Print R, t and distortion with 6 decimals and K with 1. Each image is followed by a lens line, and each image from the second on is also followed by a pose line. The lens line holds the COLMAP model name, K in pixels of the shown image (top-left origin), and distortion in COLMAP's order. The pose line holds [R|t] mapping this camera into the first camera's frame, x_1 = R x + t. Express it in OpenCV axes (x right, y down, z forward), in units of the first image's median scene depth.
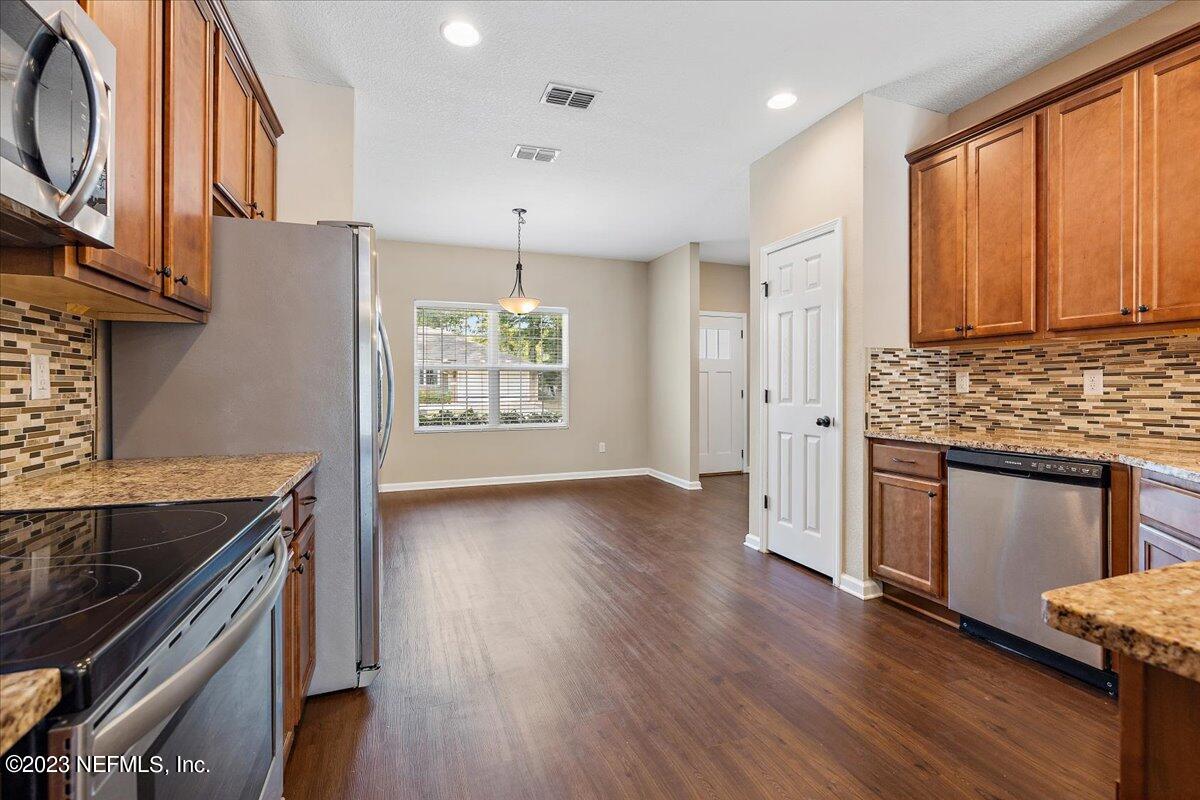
lens RADIAL K [[543.0, 0, 601.6], [0, 543.0, 394.3], [0, 0, 1]] dist [0.000306, -0.000352]
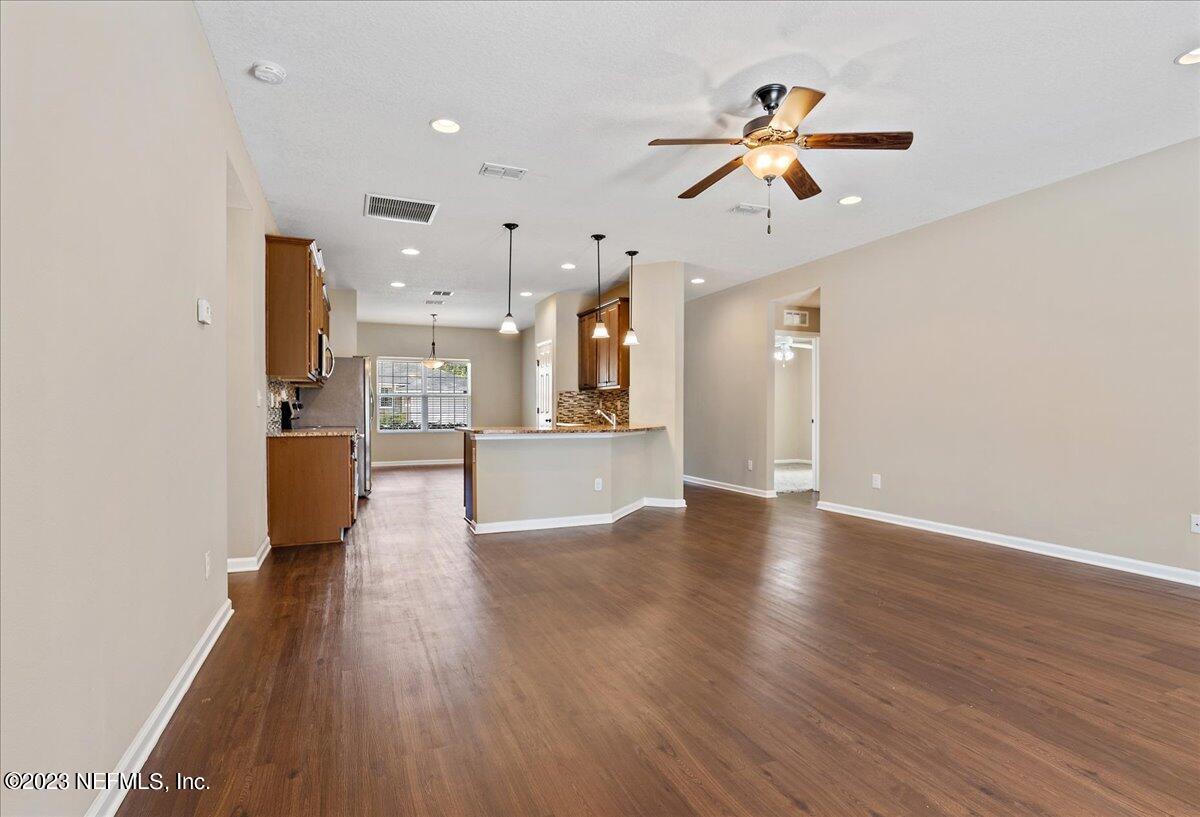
lens RADIAL K [[570.8, 0, 595.3], [0, 570.8, 410.6], [0, 0, 1]] dist [-0.010273, -0.000077]
pose [[0.999029, -0.000330, 0.044047, 0.410195], [0.000799, 0.999943, -0.010634, 0.026884], [-0.044041, 0.010659, 0.998973, -1.281870]]
